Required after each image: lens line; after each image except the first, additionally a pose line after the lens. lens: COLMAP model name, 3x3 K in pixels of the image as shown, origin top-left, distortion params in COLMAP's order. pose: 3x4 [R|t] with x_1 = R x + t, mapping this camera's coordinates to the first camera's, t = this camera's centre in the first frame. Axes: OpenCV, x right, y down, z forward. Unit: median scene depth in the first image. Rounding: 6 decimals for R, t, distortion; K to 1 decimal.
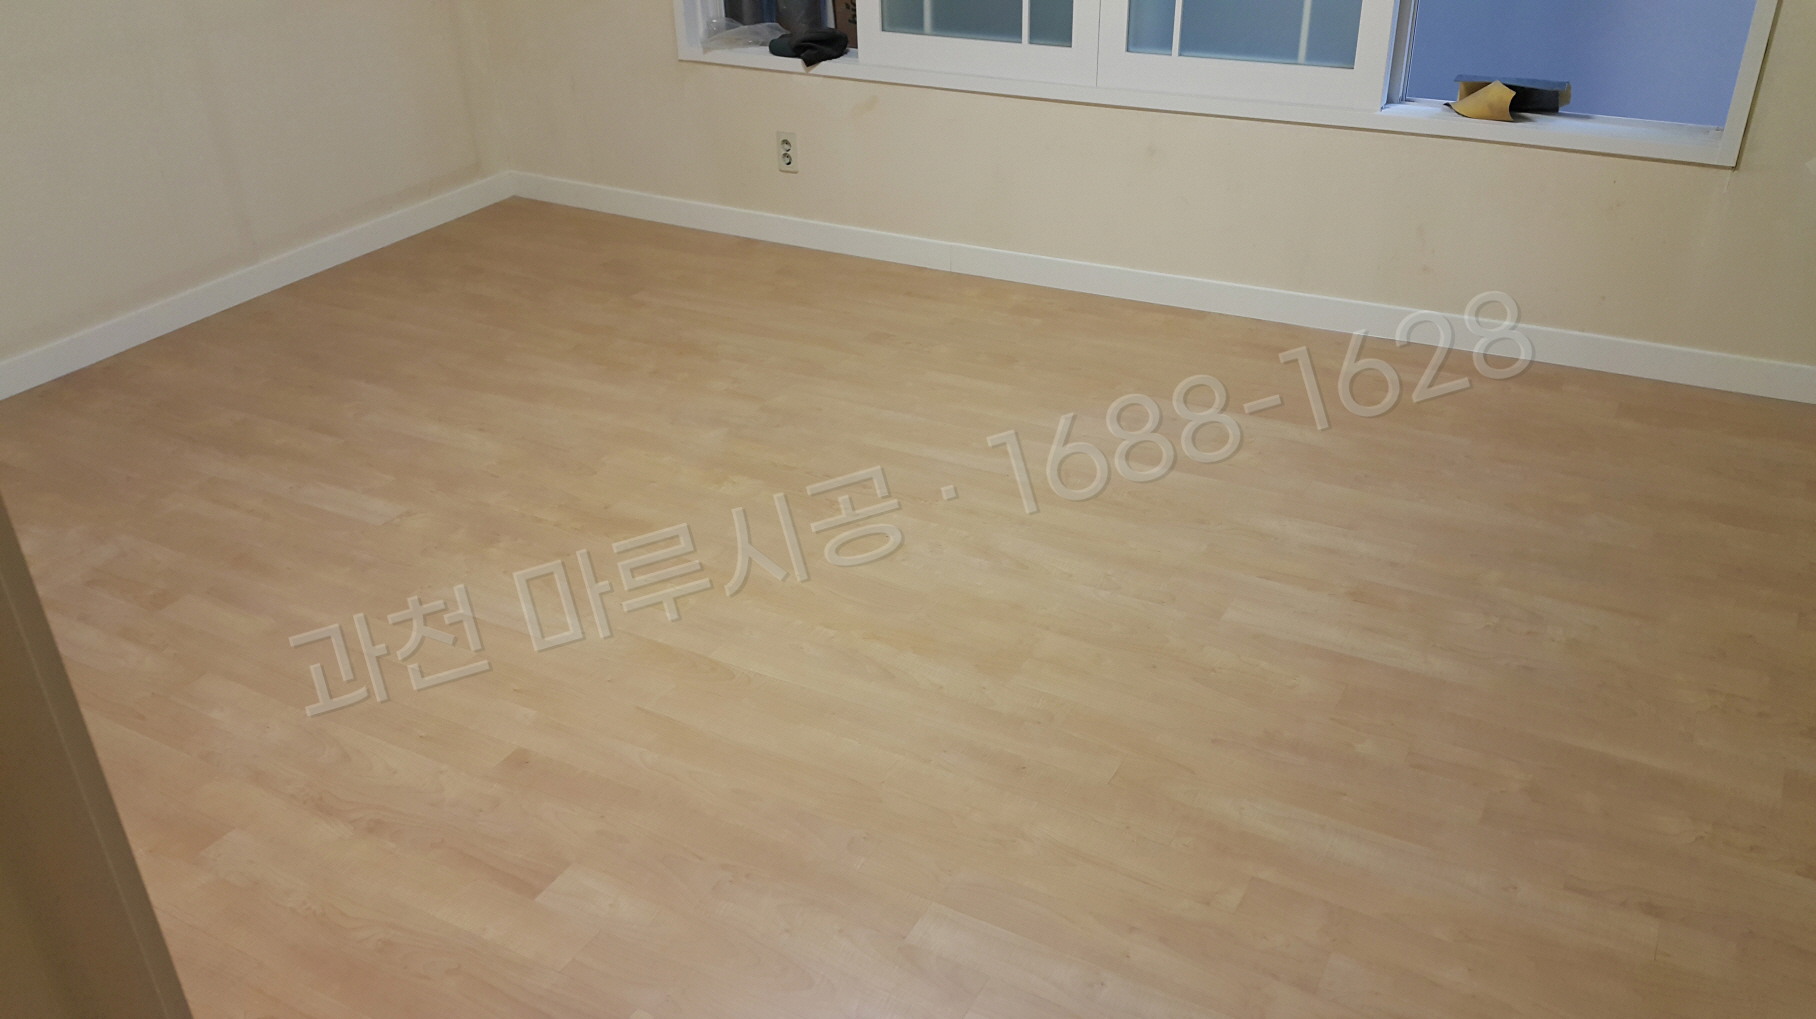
lens RADIAL K [[1464.1, 0, 918.8], [0, 1464.1, 506.6], [0, 0, 1]] dist [0.136582, -0.304885]
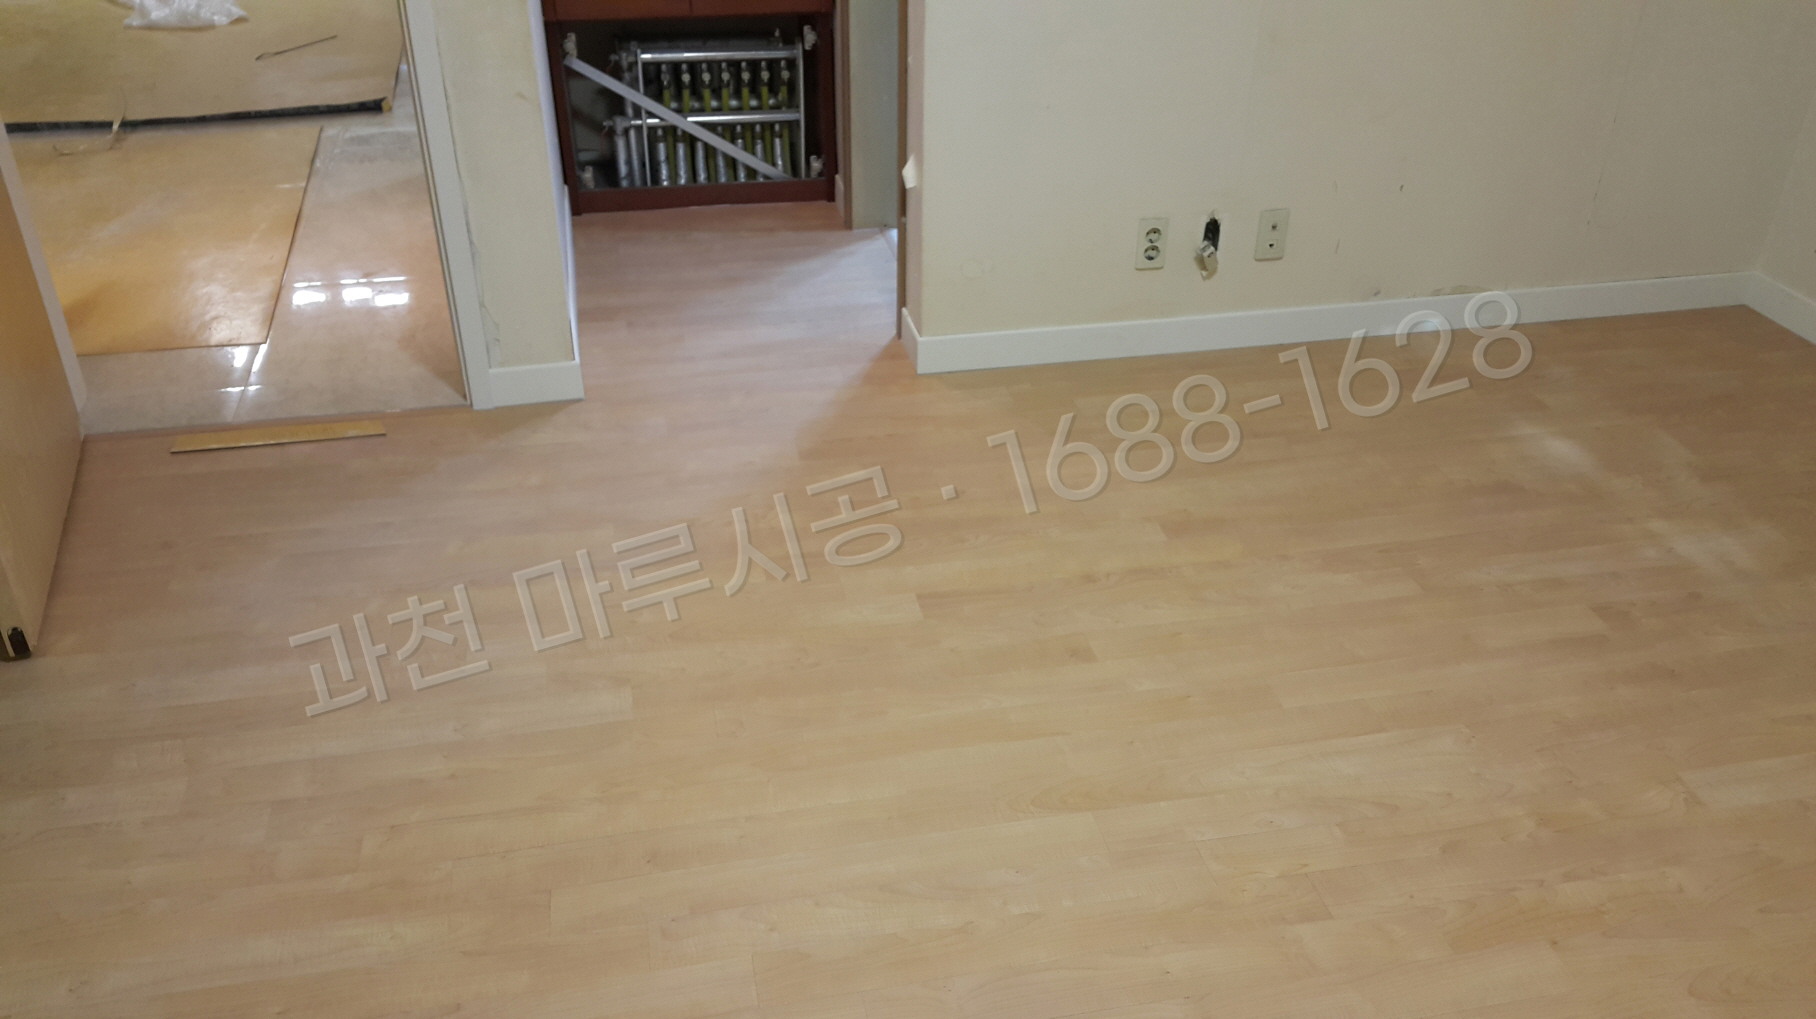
lens RADIAL K [[1464.1, 0, 918.8], [0, 1464.1, 506.6], [0, 0, 1]] dist [0.136582, -0.304885]
pose [[-0.758684, 0.346754, -0.551507, 0.366772], [-0.308028, 0.555021, 0.772703, -0.678843], [0.574036, 0.756117, -0.314276, 1.225230]]
